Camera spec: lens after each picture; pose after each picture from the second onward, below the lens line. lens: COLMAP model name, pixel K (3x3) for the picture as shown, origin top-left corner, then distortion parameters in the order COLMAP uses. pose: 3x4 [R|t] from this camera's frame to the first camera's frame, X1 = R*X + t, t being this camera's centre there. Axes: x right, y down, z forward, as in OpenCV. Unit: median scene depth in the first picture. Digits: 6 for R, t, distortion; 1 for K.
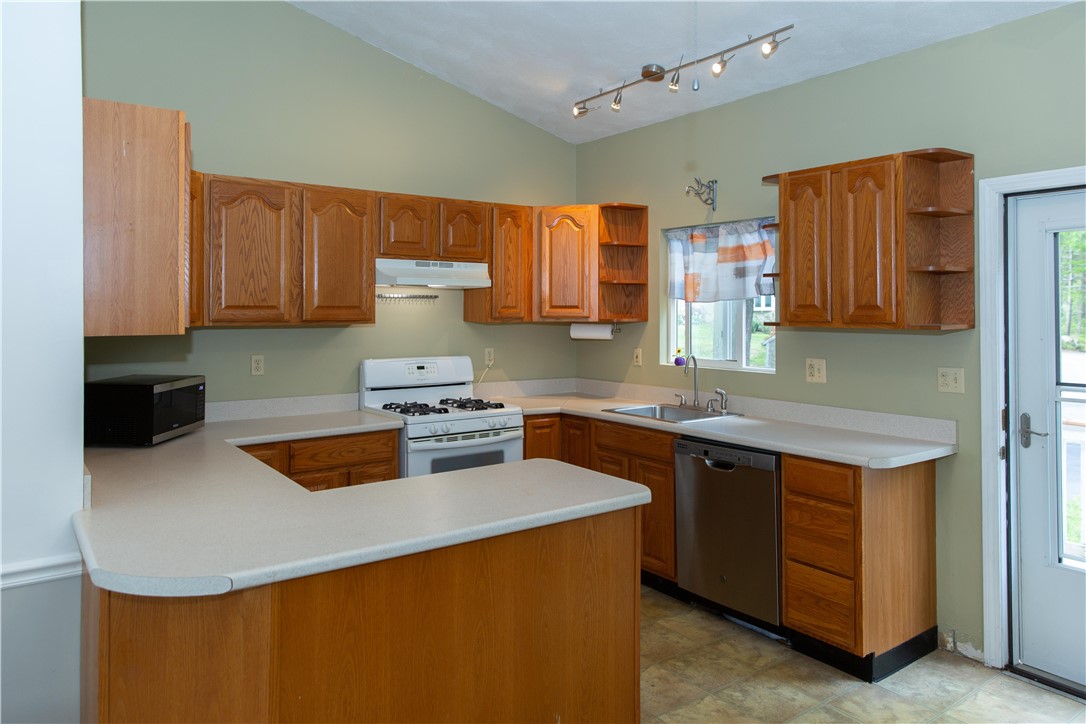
lens RADIAL K [[745.0, 0, 514.4], [0, 745.0, 298.5], [0, 0, 1]] dist [-0.007979, 0.043665]
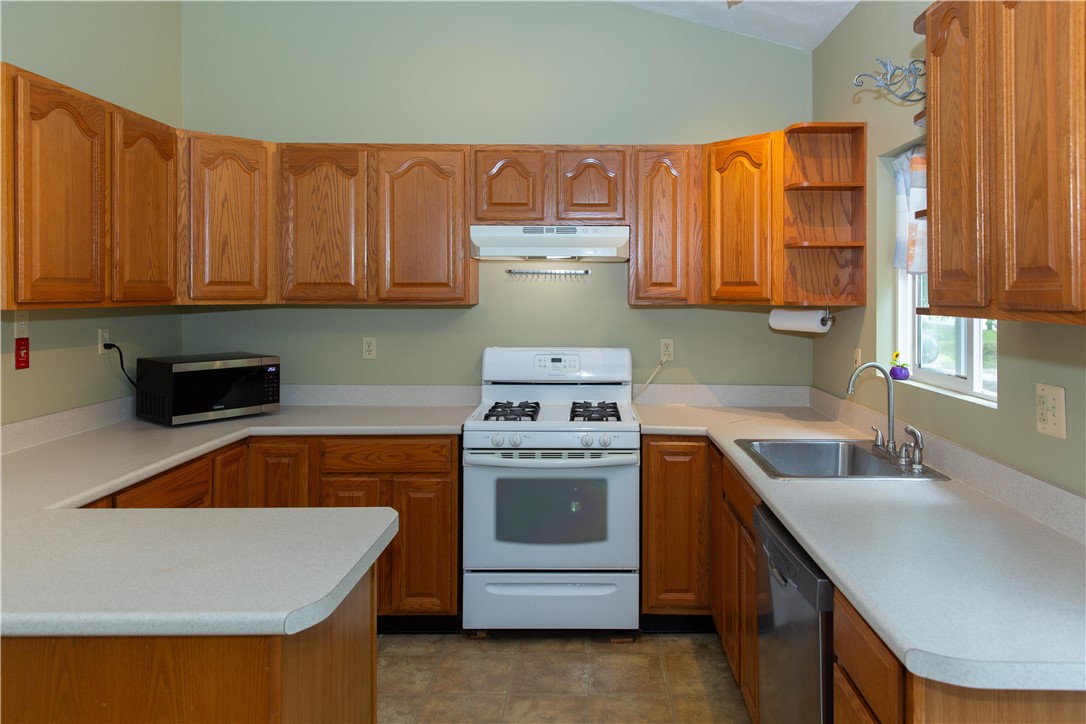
lens RADIAL K [[745.0, 0, 577.3], [0, 745.0, 287.2], [0, 0, 1]] dist [-0.007979, 0.043665]
pose [[0.819144, -0.003811, -0.573576, 0.373692], [0.006698, 0.999973, 0.002921, 0.012801], [0.573549, -0.006235, 0.819147, 0.376904]]
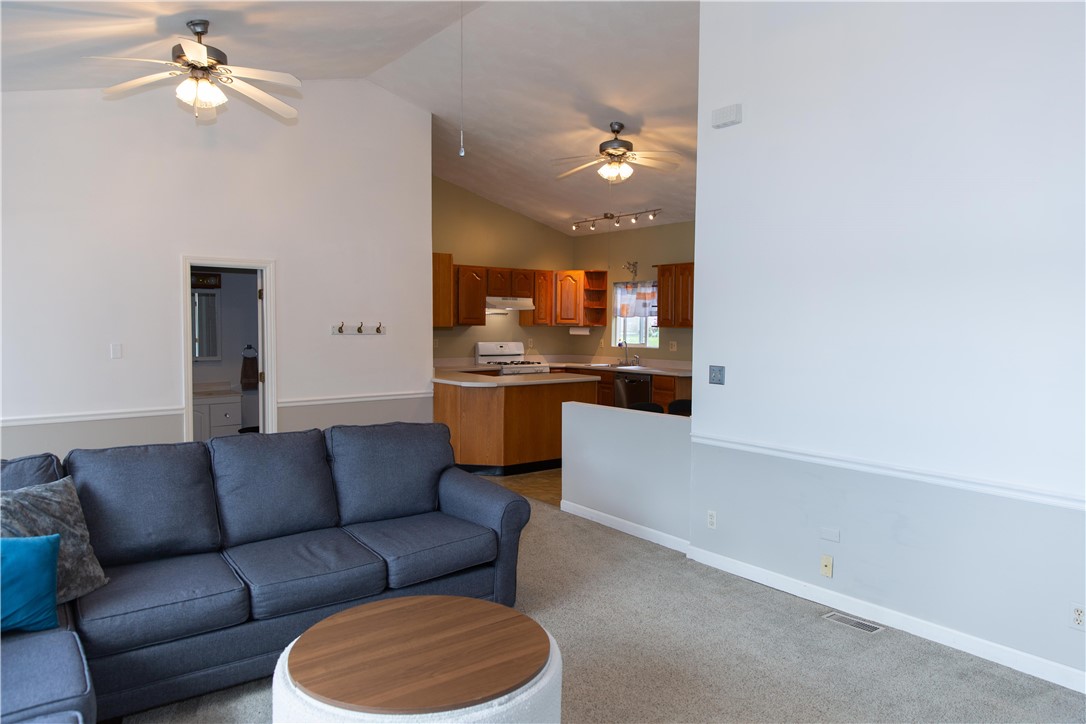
lens RADIAL K [[745.0, 0, 543.2], [0, 745.0, 366.1], [0, 0, 1]] dist [-0.007979, 0.043665]
pose [[0.997790, 0.003349, 0.066360, -0.155496], [-0.007968, 0.997553, 0.069459, -0.002045], [-0.065965, -0.069834, 0.995375, -1.223623]]
